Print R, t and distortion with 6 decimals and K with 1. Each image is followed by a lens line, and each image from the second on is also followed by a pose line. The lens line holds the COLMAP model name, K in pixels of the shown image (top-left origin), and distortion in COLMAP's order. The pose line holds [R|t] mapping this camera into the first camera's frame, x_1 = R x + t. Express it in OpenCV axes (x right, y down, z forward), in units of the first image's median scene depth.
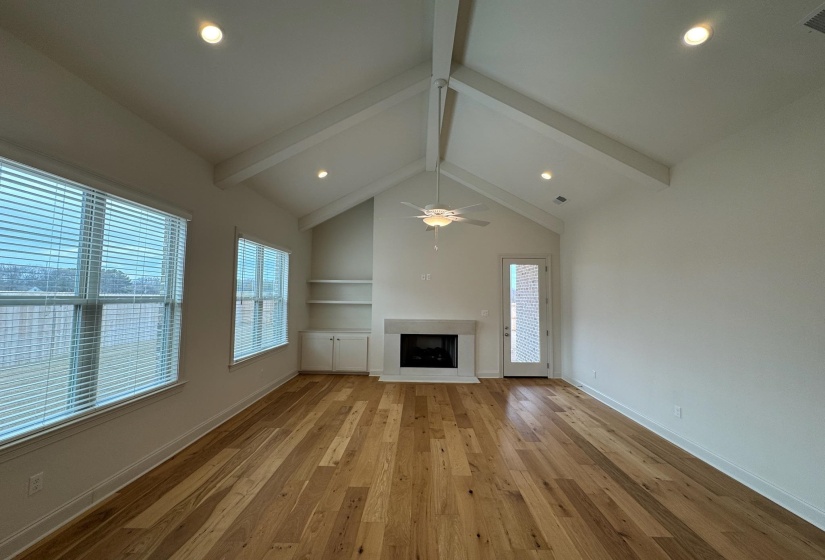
lens RADIAL K [[329.5, 0, 412.4], [0, 329.5, 278.5], [0, 0, 1]] dist [0.007241, -0.000447]
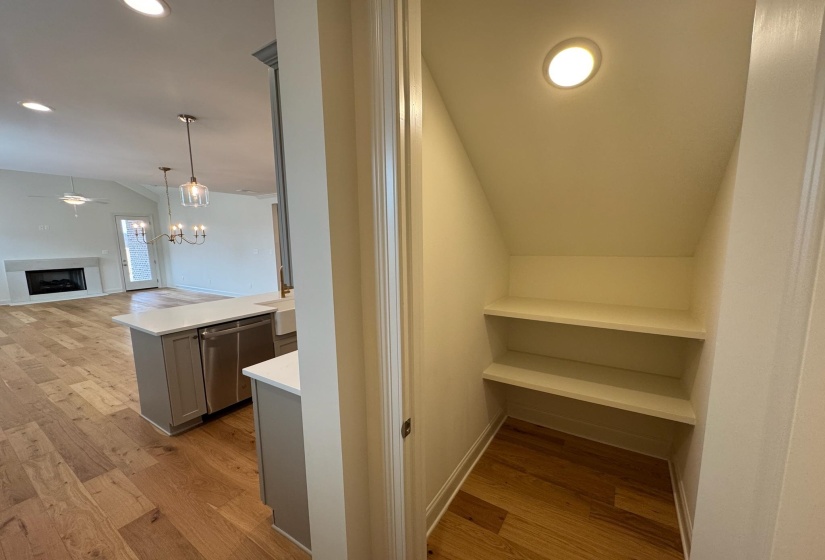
lens RADIAL K [[329.5, 0, 412.3], [0, 329.5, 286.6], [0, 0, 1]] dist [0.007241, -0.000447]
pose [[0.517343, -0.143388, 0.843680, -0.473753], [-0.028971, 0.982364, 0.184723, -0.083362], [-0.855287, -0.120007, 0.504065, -1.324141]]
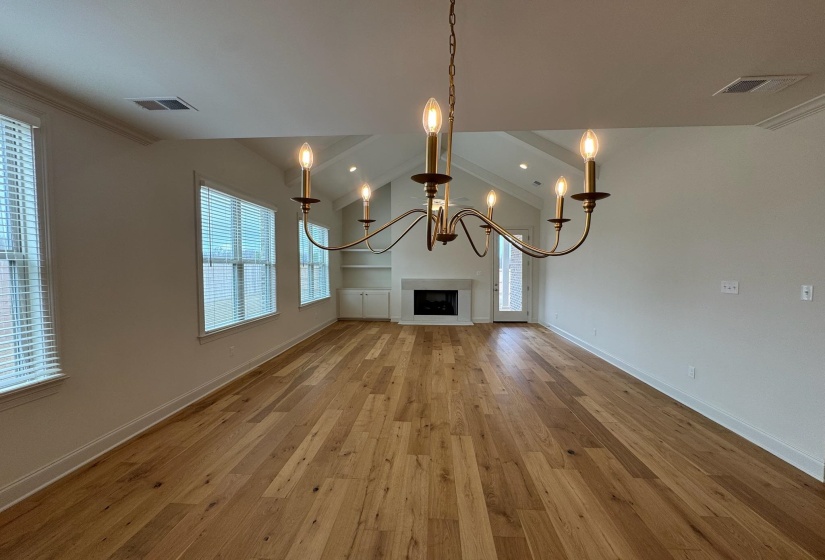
lens RADIAL K [[329.5, 0, 418.5], [0, 329.5, 283.2], [0, 0, 1]] dist [0.007241, -0.000447]
pose [[0.999541, -0.010598, -0.028384, 0.025290], [0.013586, 0.994141, 0.107238, 0.002452], [0.027081, -0.107575, 0.993828, -0.373999]]
